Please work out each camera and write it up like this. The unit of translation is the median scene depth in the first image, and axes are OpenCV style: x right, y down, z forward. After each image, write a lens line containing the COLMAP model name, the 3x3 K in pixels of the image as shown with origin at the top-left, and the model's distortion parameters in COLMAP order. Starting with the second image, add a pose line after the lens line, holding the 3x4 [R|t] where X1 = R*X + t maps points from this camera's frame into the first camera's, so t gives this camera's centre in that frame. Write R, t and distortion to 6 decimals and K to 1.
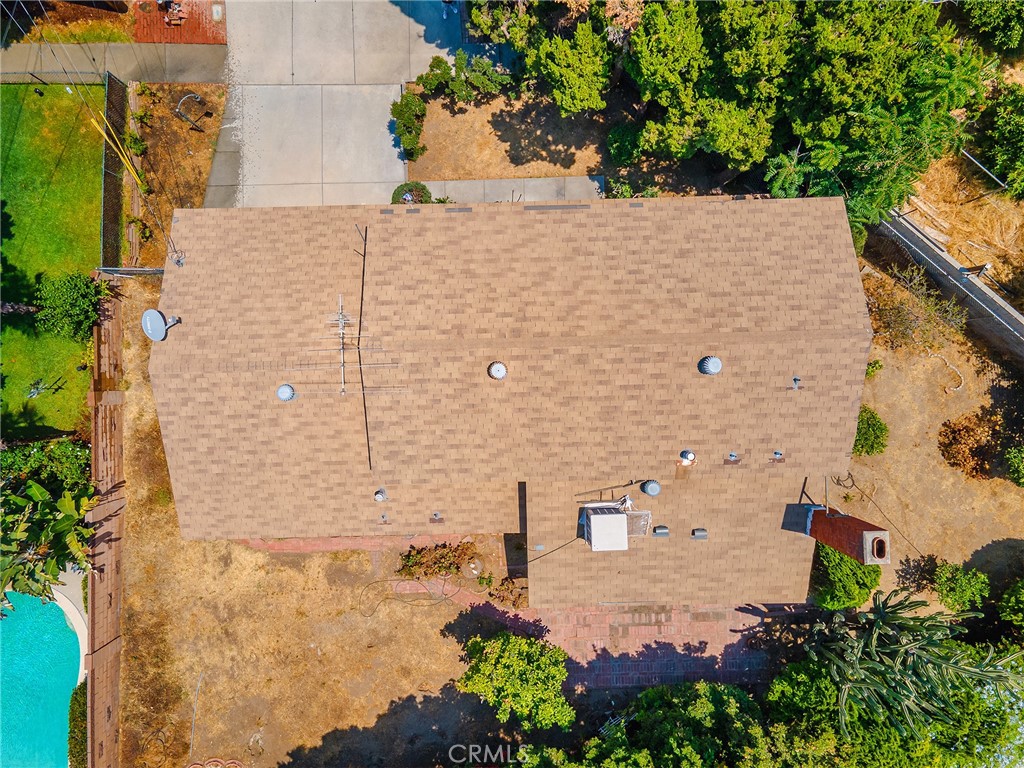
lens RADIAL K [[743.0, 0, 503.8], [0, 743.0, 376.4], [0, 0, 1]] dist [0.027829, 0.030652]
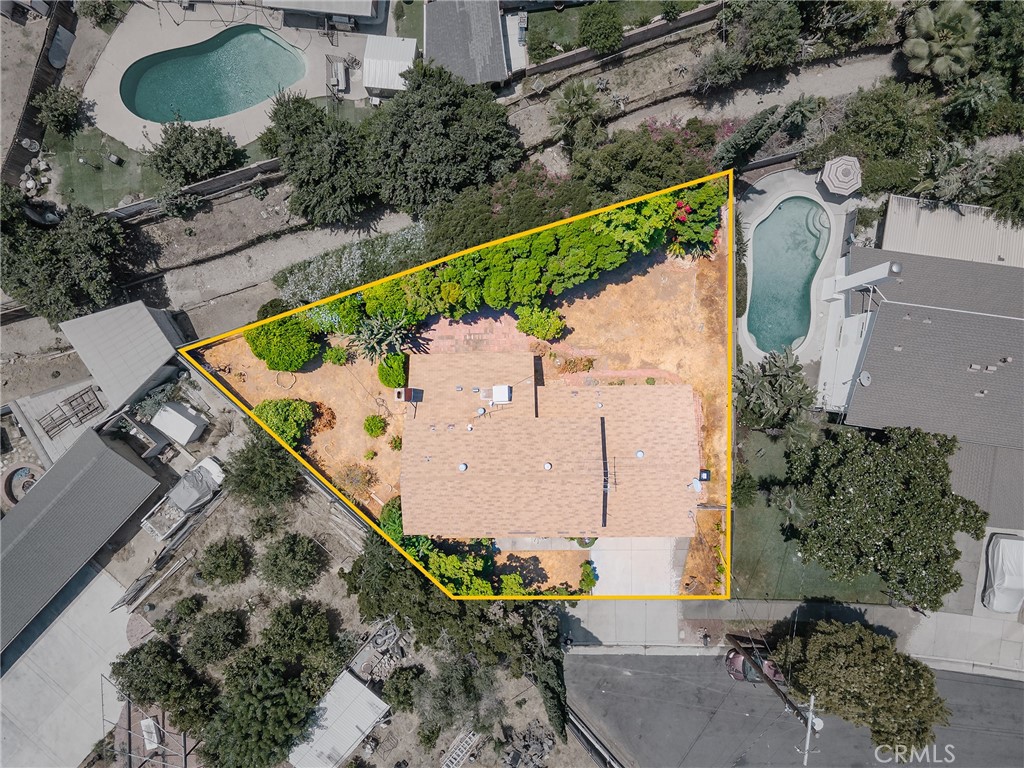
lens RADIAL K [[743.0, 0, 503.8], [0, 743.0, 376.4], [0, 0, 1]] dist [0.027829, 0.030652]
pose [[-0.999450, -0.010877, 0.031333, 0.046262], [0.011375, -0.999811, 0.015755, 0.179771], [0.031156, 0.016103, 0.999385, -1.067918]]
